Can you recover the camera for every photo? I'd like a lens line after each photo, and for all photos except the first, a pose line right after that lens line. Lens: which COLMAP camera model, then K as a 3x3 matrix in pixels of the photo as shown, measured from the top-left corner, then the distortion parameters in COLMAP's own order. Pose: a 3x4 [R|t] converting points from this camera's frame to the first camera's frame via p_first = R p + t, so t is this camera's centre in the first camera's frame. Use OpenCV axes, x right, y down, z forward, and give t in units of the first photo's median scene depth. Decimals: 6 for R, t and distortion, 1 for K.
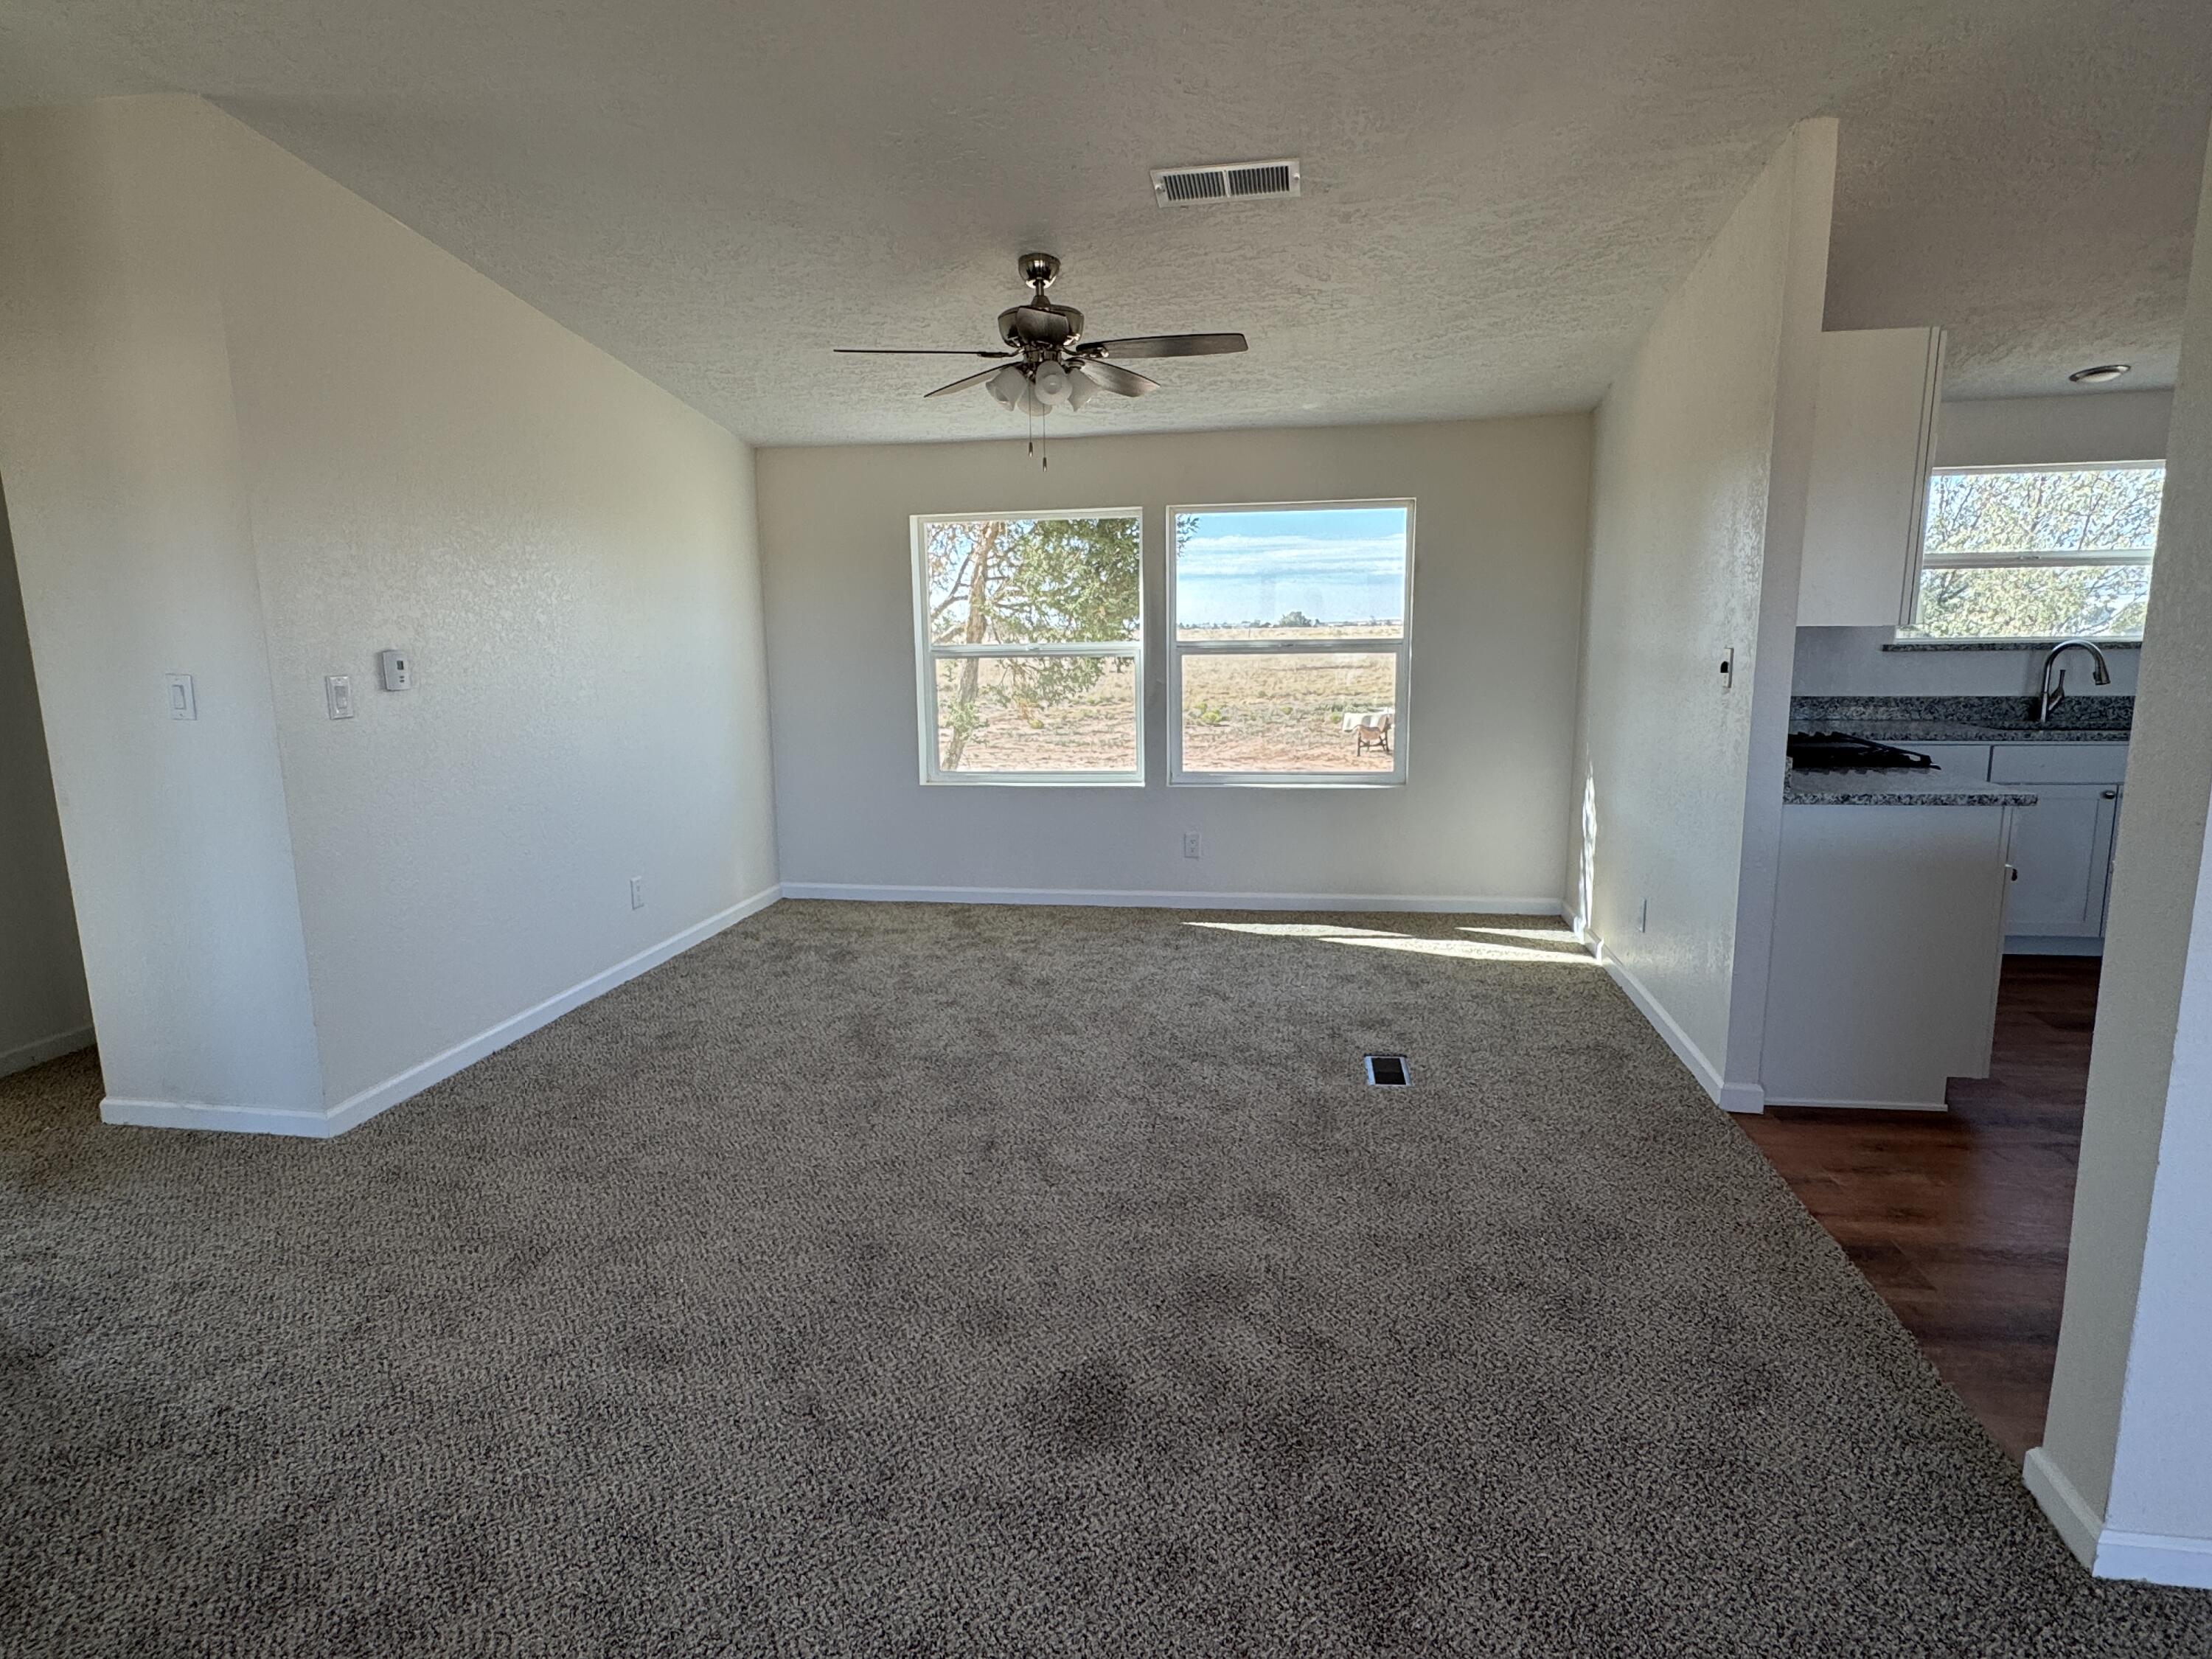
lens RADIAL K [[1212.7, 0, 1099.6], [0, 1212.7, 834.5], [0, 0, 1]] dist [-0.006557, 0.002131]
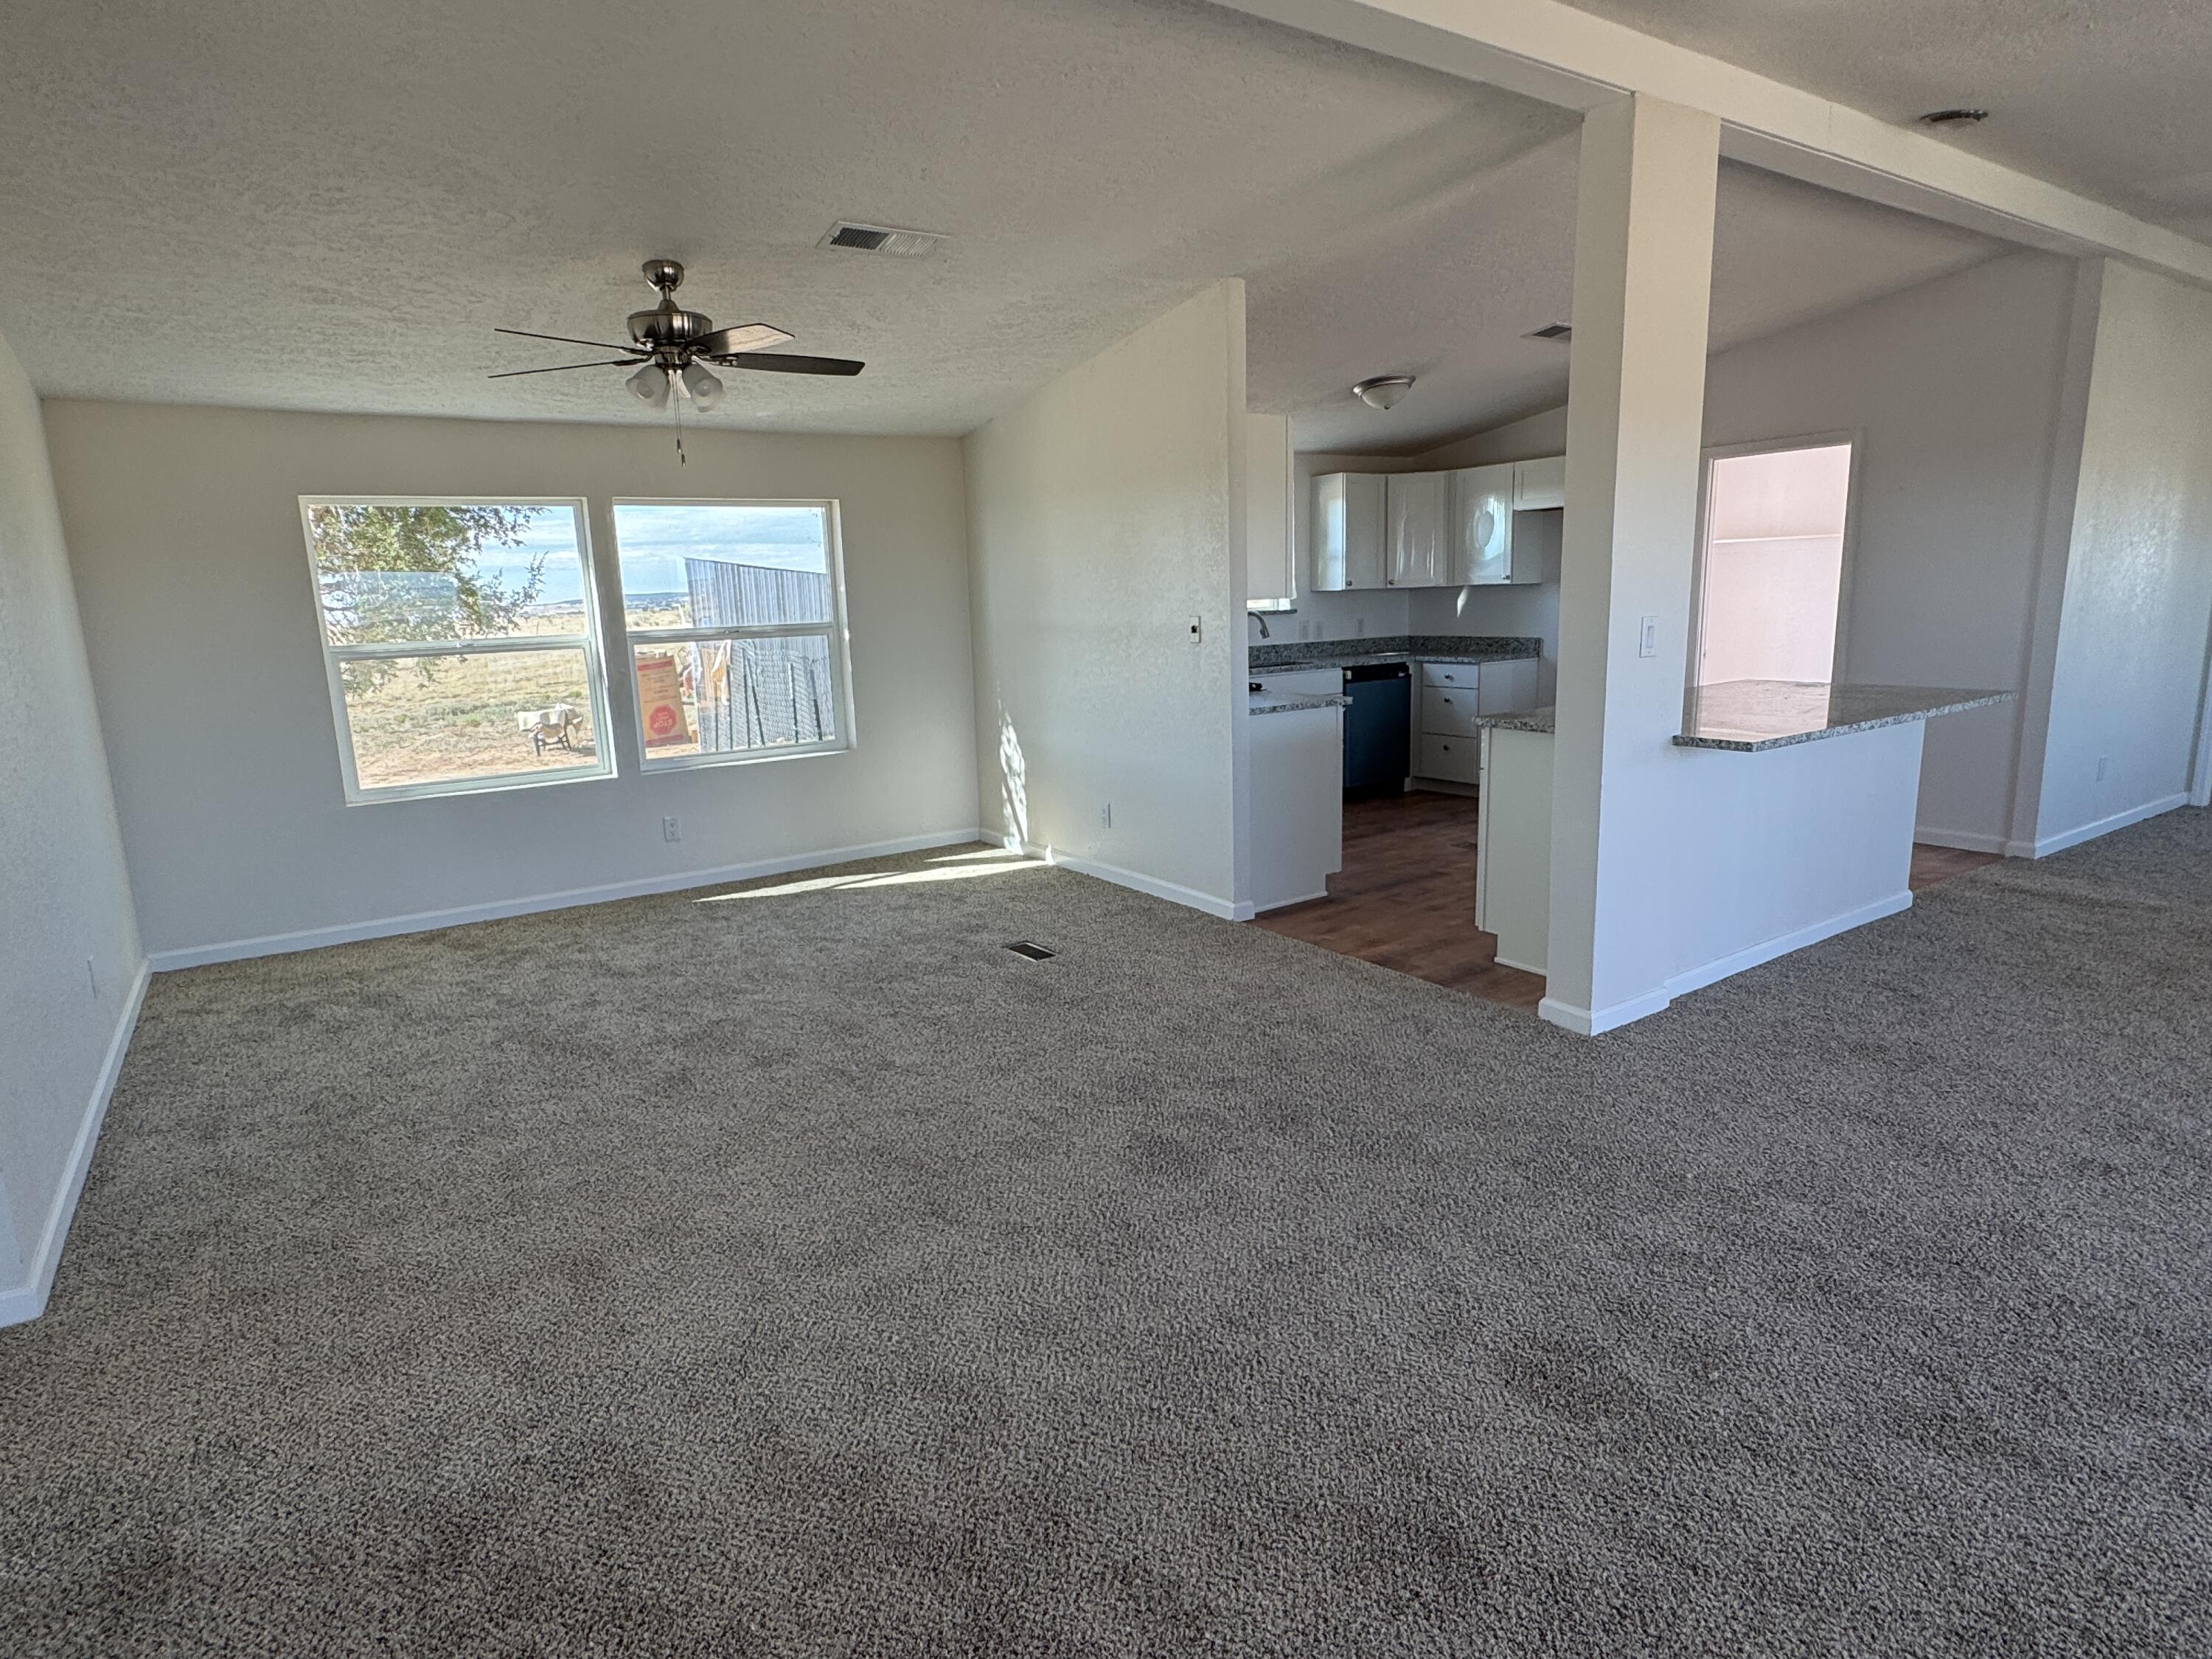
lens RADIAL K [[1212.7, 0, 1099.4], [0, 1212.7, 835.5], [0, 0, 1]] dist [-0.006557, 0.002131]
pose [[0.723319, -0.145378, 0.675037, -0.447914], [0.140719, 0.988105, 0.062018, 0.002105], [-0.676024, 0.050132, 0.735172, -0.003481]]
